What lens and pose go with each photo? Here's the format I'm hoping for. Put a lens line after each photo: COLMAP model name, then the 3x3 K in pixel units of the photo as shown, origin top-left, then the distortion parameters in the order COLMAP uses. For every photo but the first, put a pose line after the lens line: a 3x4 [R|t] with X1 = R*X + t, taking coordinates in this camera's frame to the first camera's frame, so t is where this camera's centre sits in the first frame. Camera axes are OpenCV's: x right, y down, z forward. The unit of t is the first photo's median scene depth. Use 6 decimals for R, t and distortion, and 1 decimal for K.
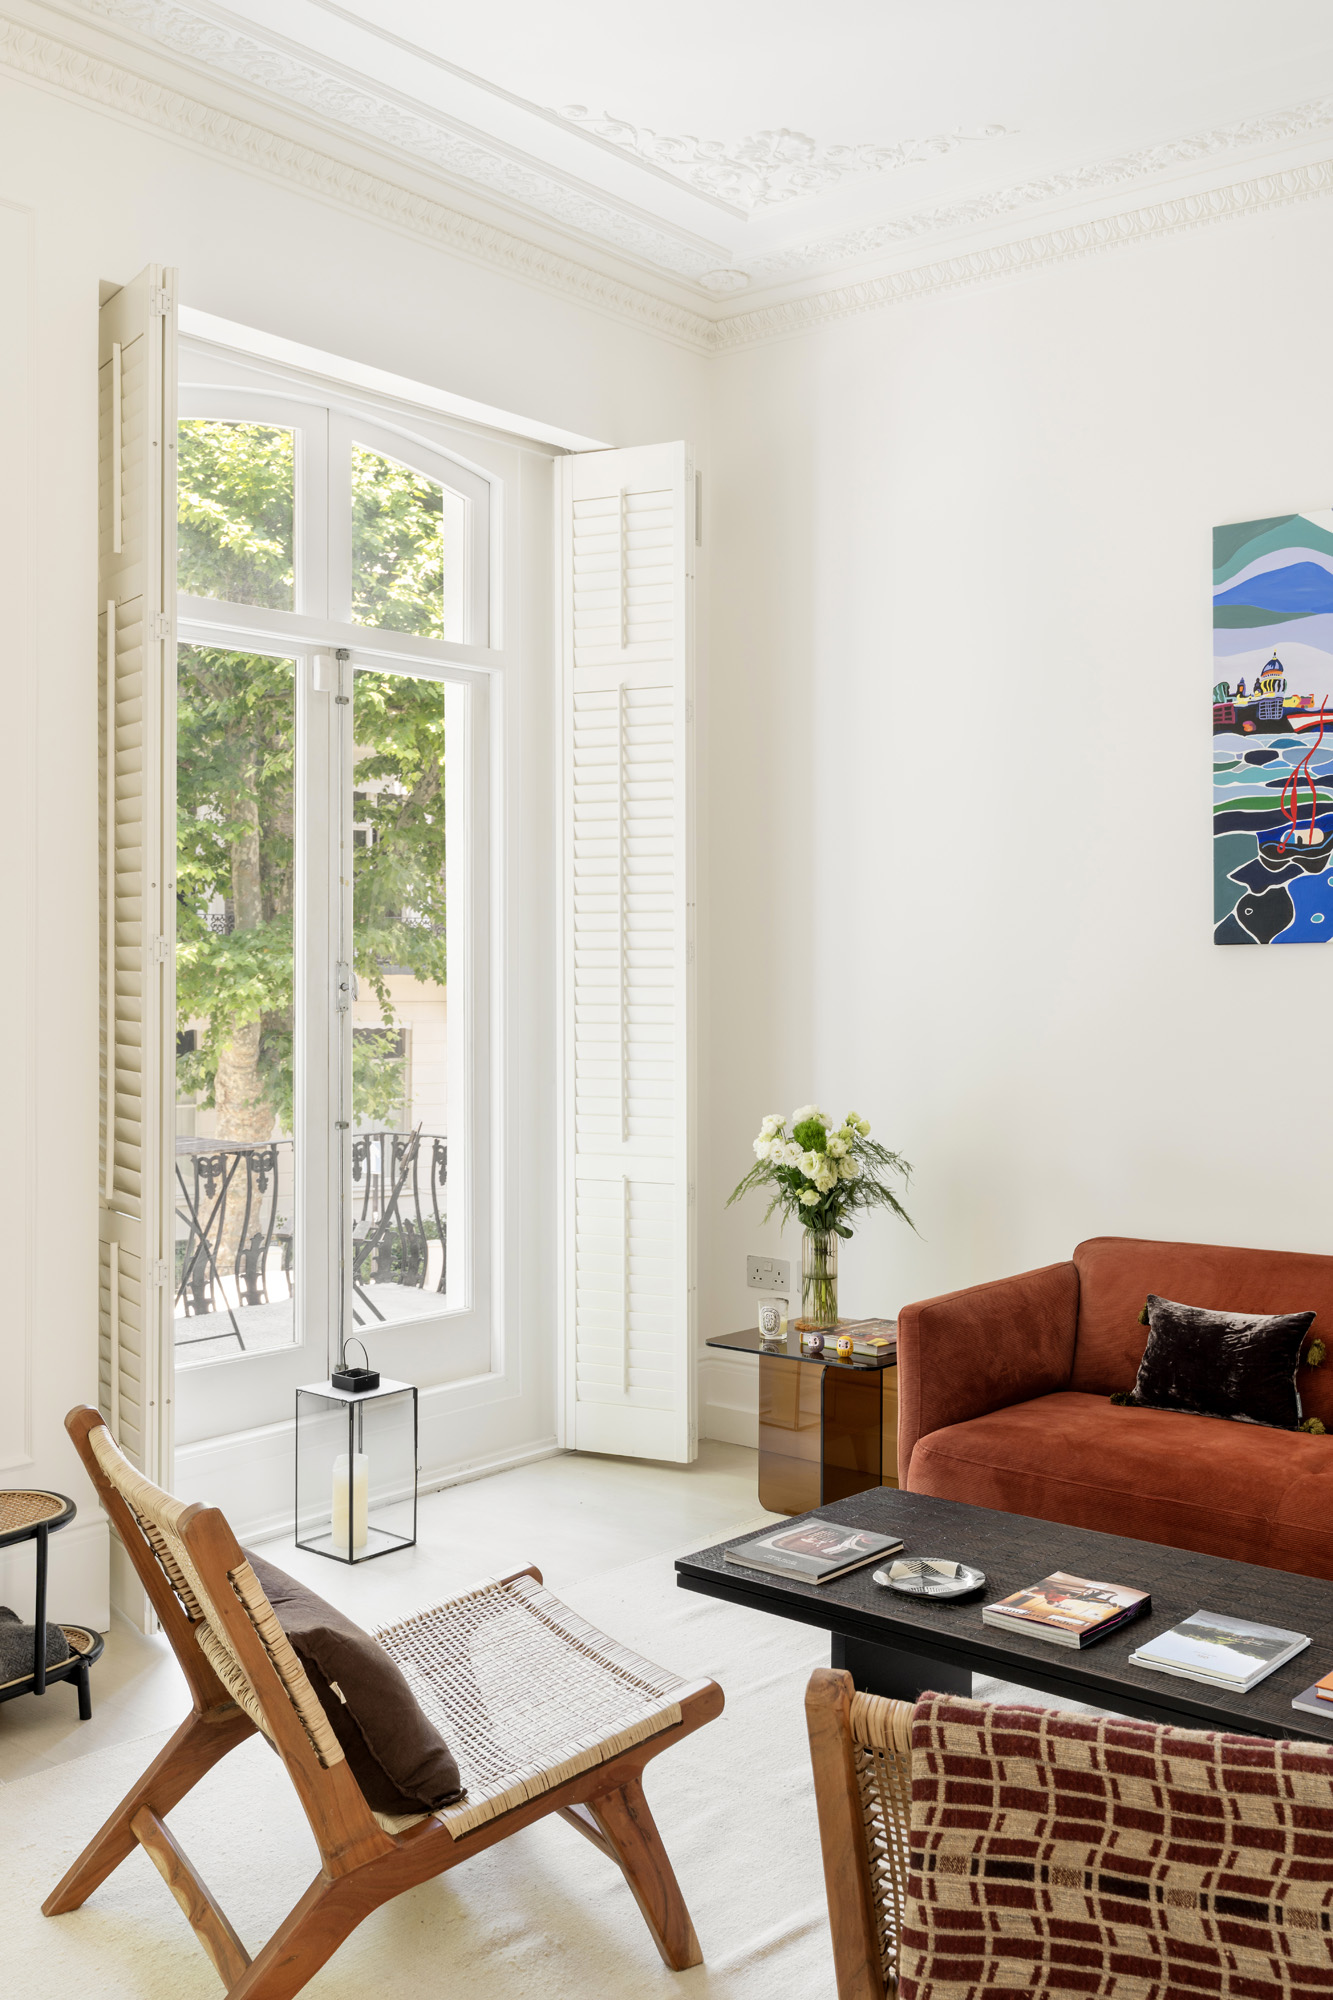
lens RADIAL K [[1861.0, 0, 717.7], [0, 1861.0, 957.3], [0, 0, 1]] dist [0.000998, 0.000000]
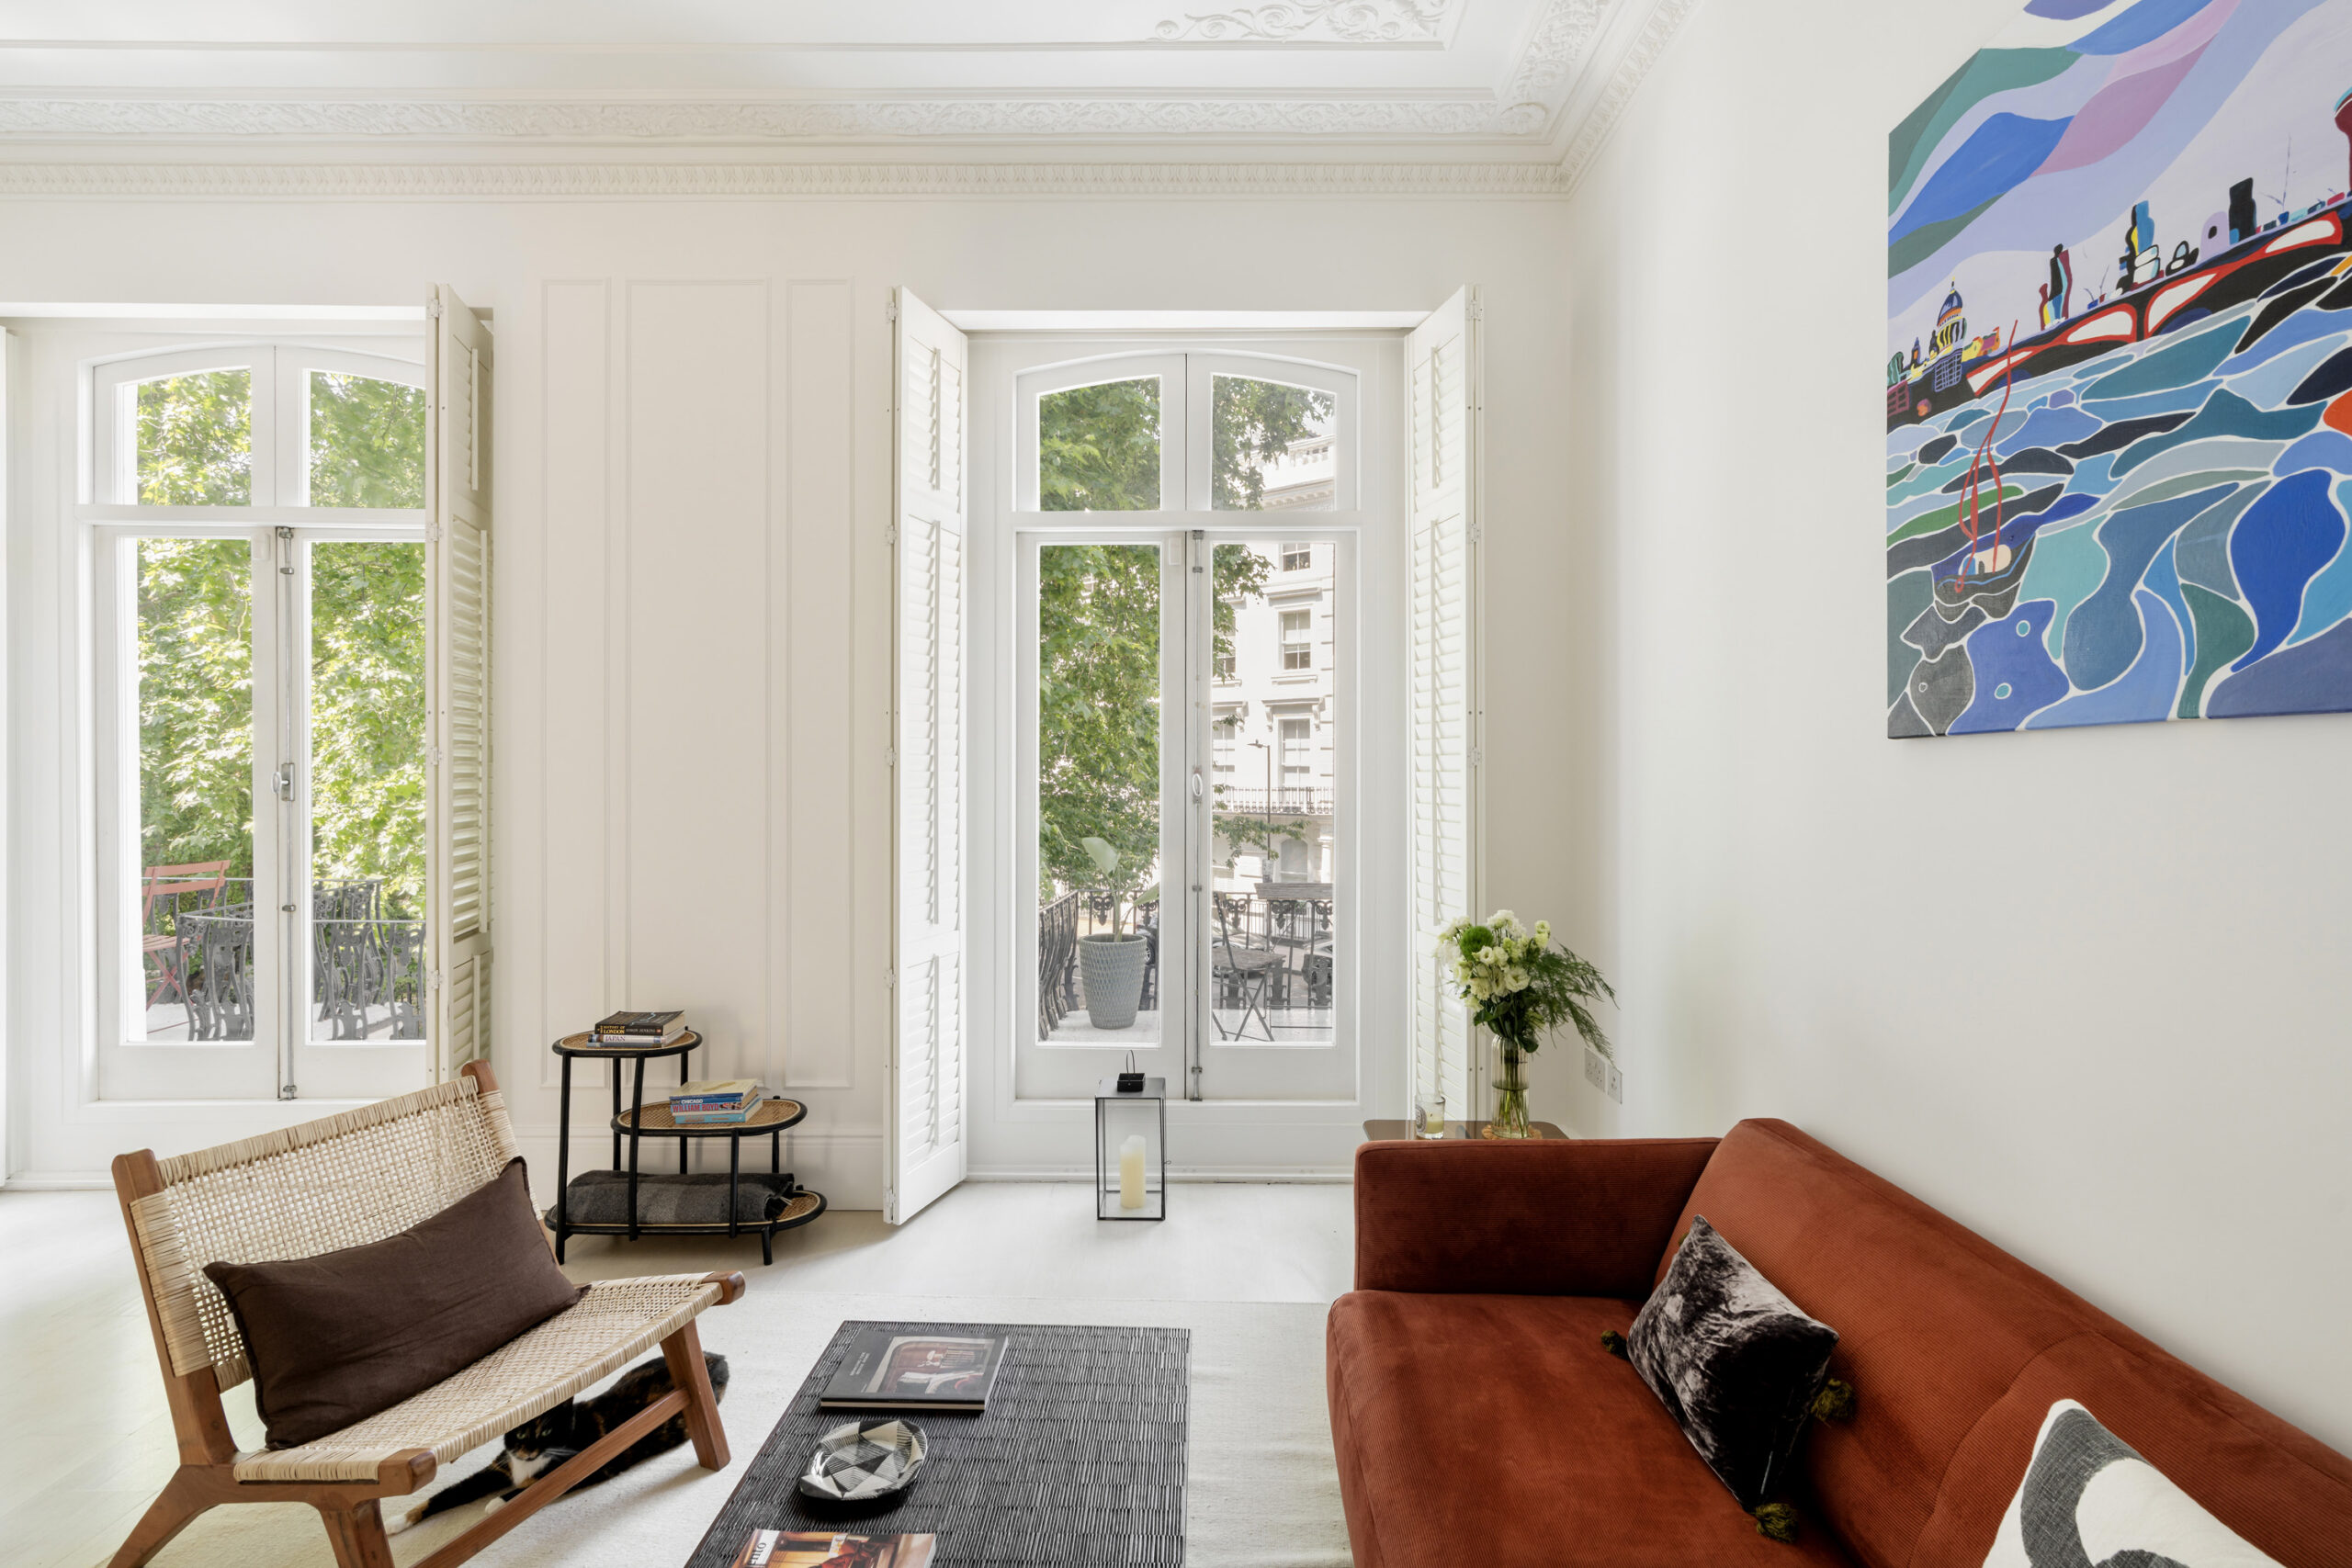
lens RADIAL K [[1060.0, 0, 1214.4], [0, 1060.0, 771.2], [0, 0, 1]] dist [-0.002257, -0.000798]
pose [[0.620825, 0.001480, -0.783948, 0.426366], [0.004886, 0.999971, 0.005757, 0.002035], [0.783934, -0.007405, 0.620800, 0.569911]]
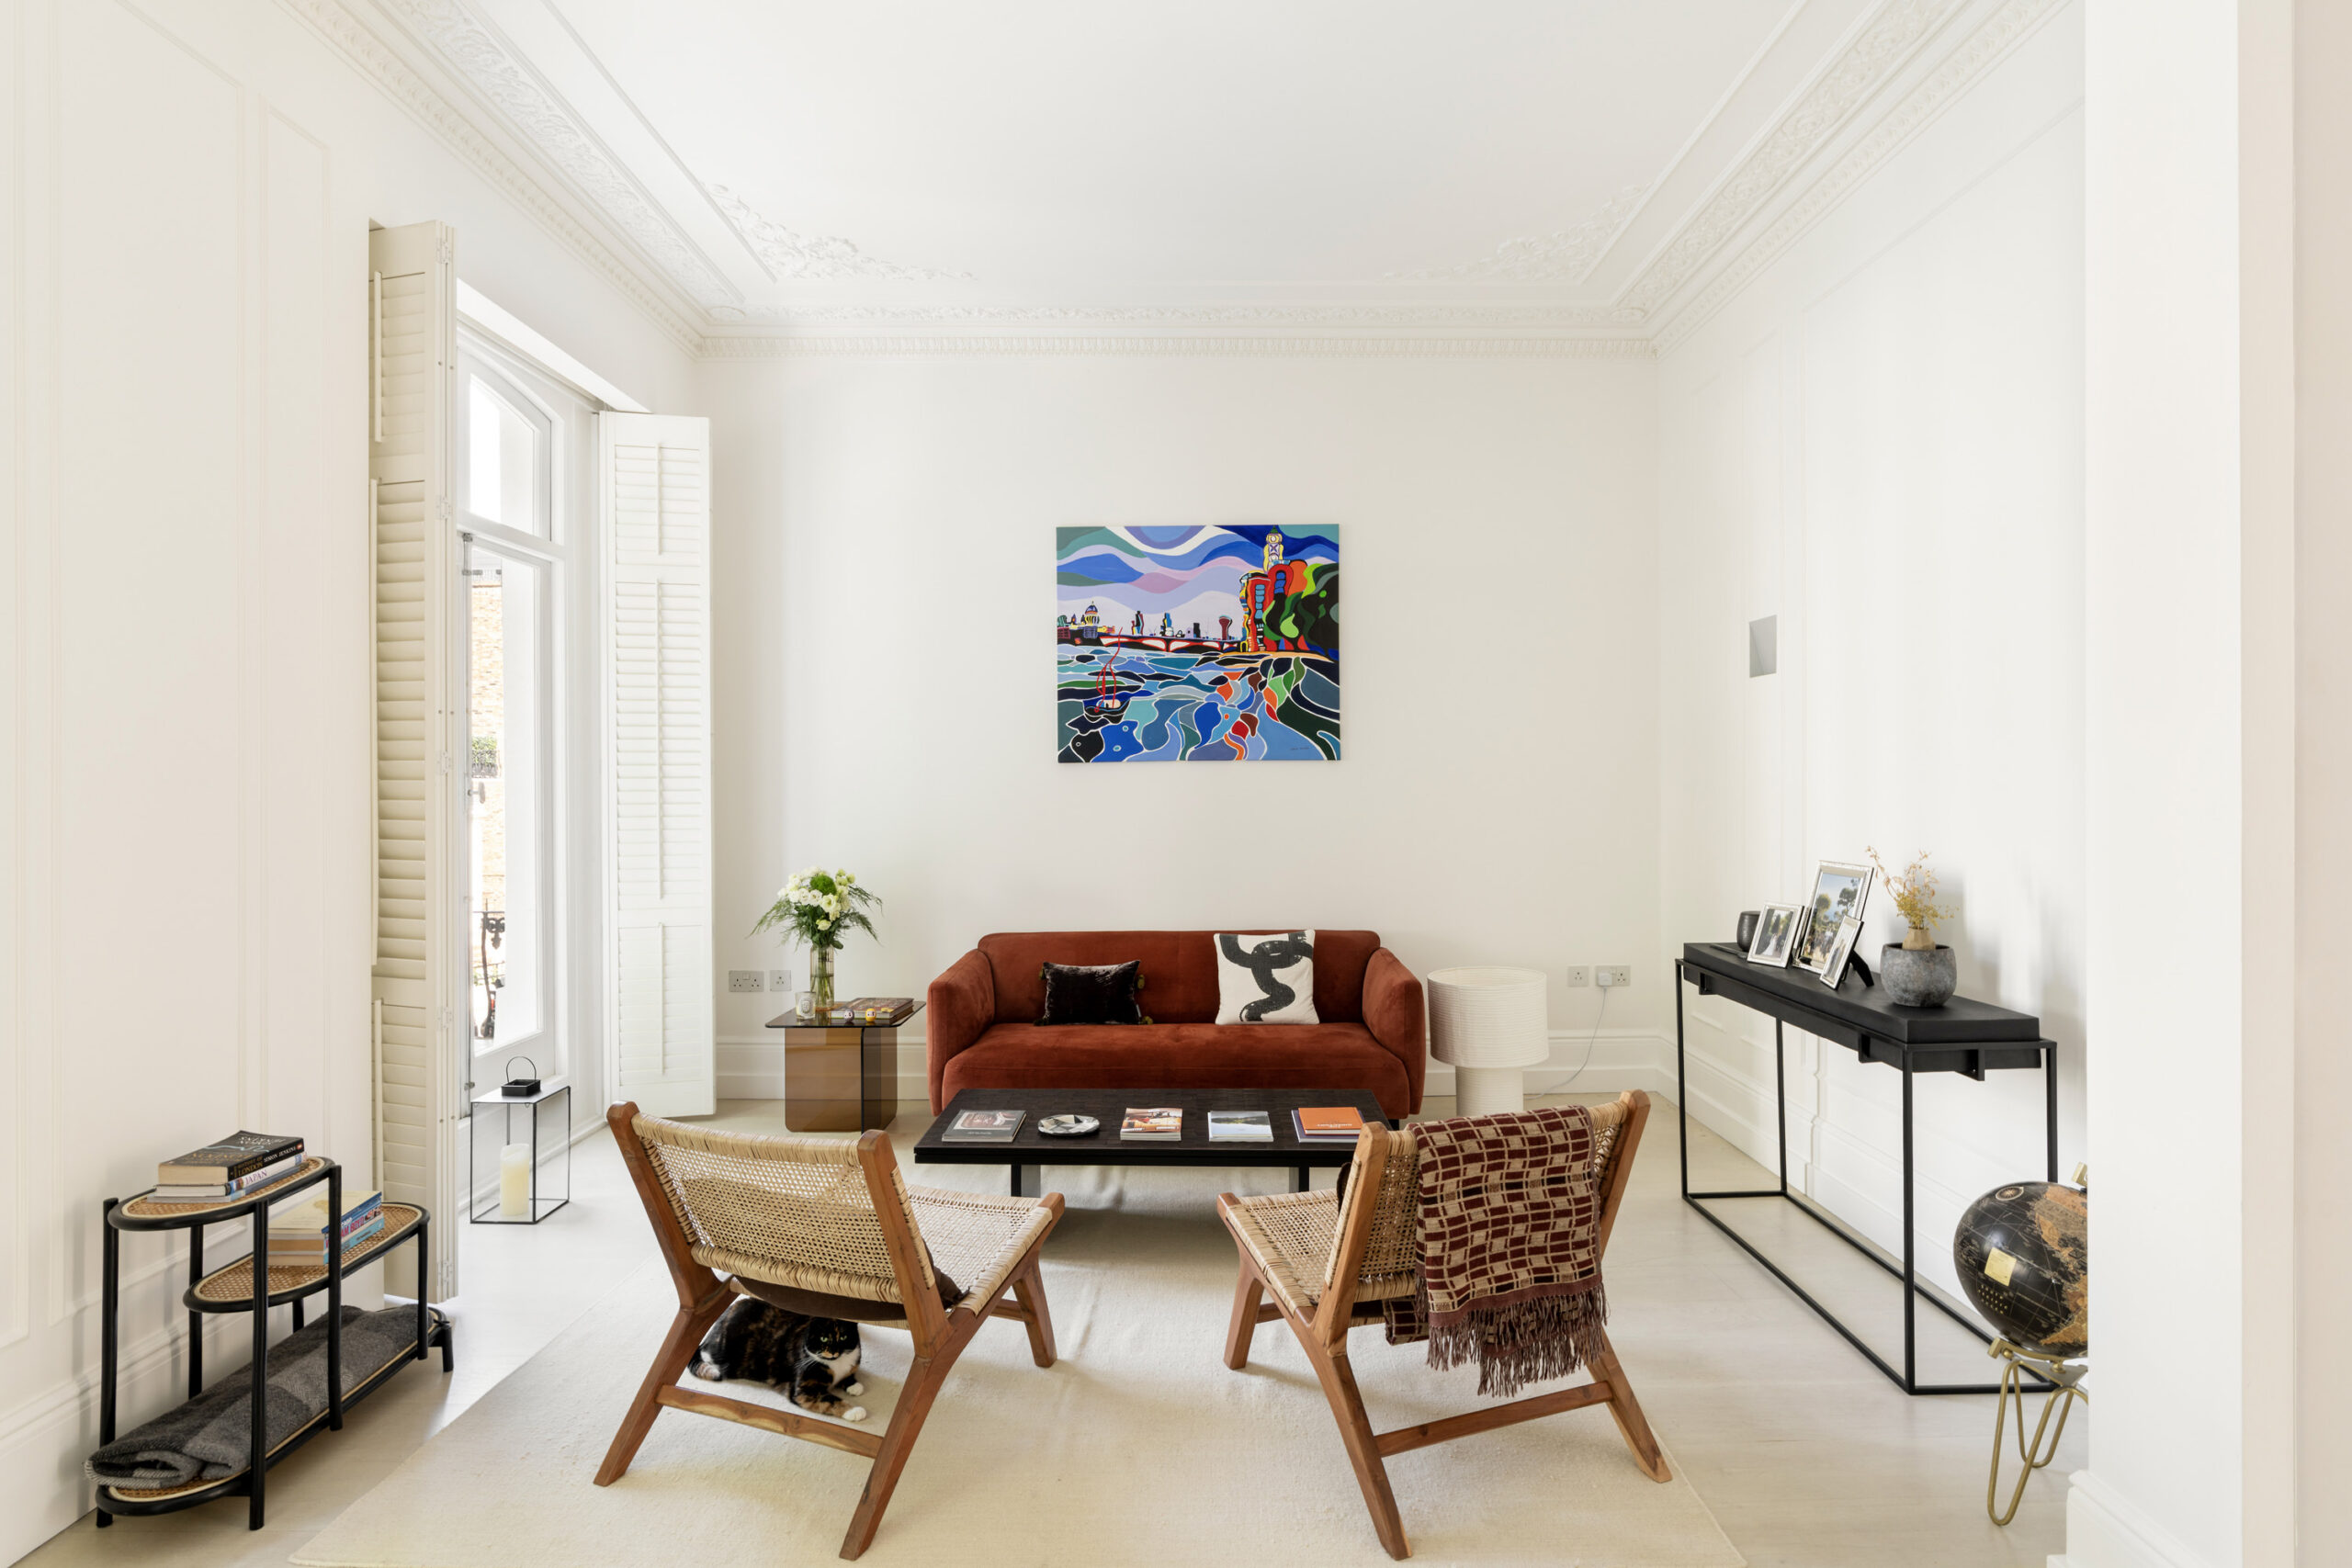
lens RADIAL K [[1155.7, 0, 1194.0], [0, 1155.7, 777.0], [0, 0, 1]] dist [-0.009864, 0.001955]
pose [[0.784989, -0.003894, 0.619497, -0.319347], [0.002030, 0.999991, 0.003714, 0.003142], [-0.619506, -0.001658, 0.784990, 0.055989]]
